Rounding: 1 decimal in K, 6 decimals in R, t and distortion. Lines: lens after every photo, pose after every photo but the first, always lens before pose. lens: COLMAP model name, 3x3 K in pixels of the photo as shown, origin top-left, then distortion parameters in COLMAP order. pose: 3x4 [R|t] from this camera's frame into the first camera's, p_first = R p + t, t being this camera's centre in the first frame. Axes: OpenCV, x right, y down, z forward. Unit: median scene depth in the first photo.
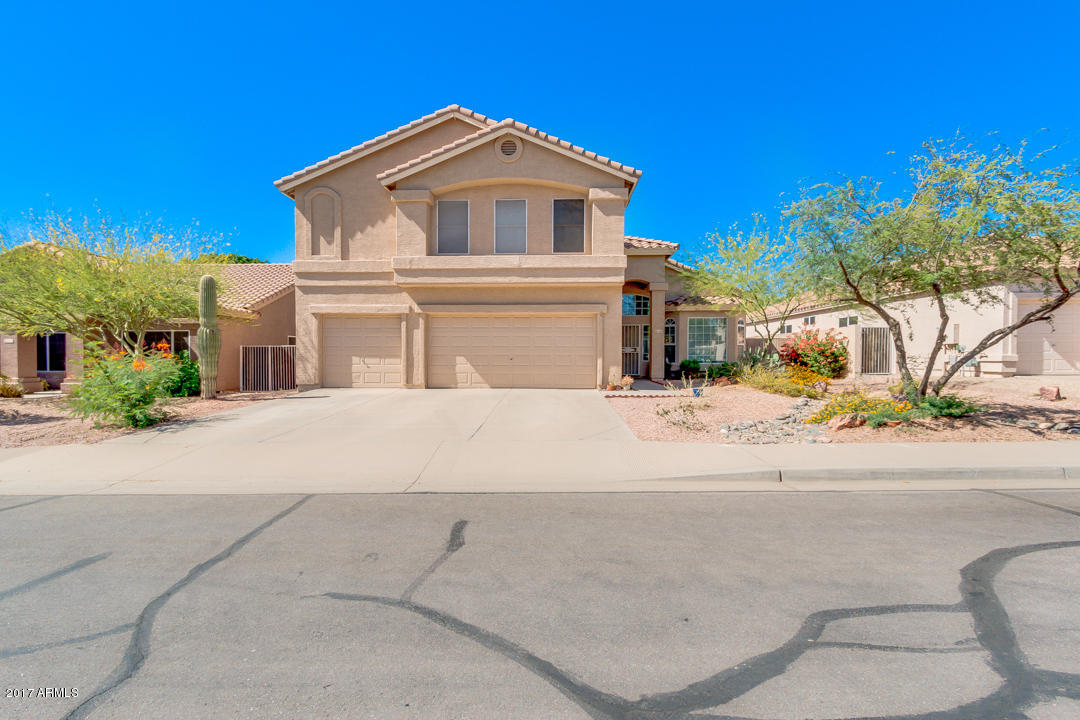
lens RADIAL K [[521.6, 0, 541.4], [0, 521.6, 361.2], [0, 0, 1]] dist [-0.001443, -0.000892]
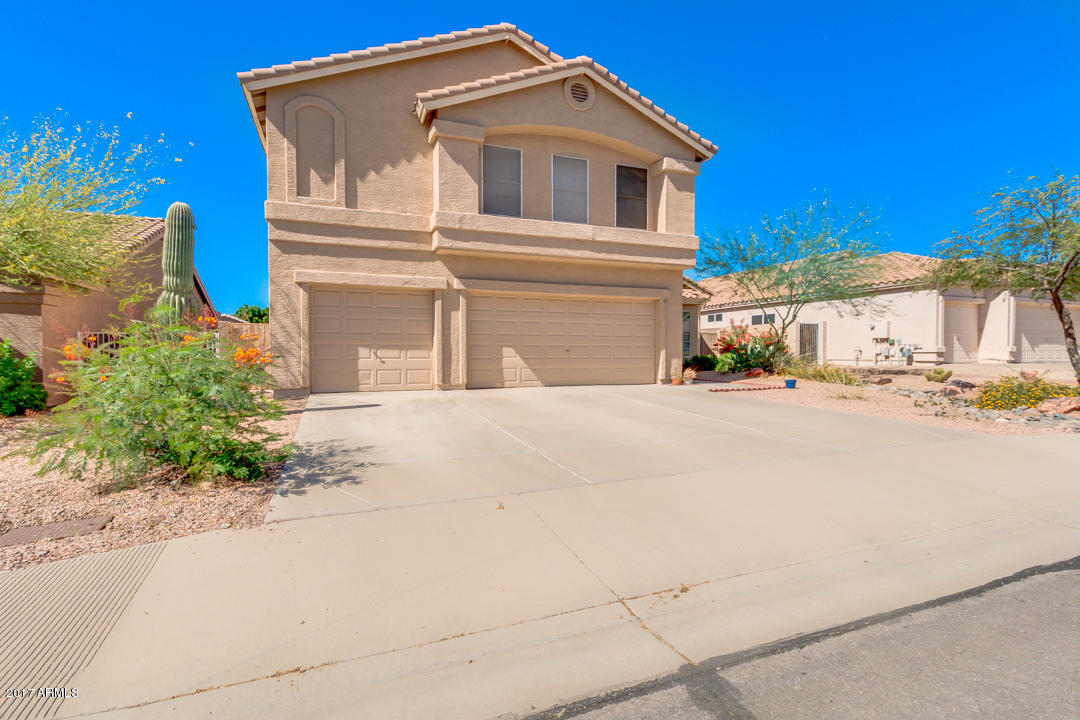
lens RADIAL K [[521.6, 0, 541.2], [0, 521.6, 360.8], [0, 0, 1]] dist [-0.001443, -0.000892]
pose [[0.911391, -0.008284, 0.411458, -0.441146], [0.007297, 0.999966, 0.003969, 0.008635], [-0.411477, -0.000615, 0.911420, 0.266463]]
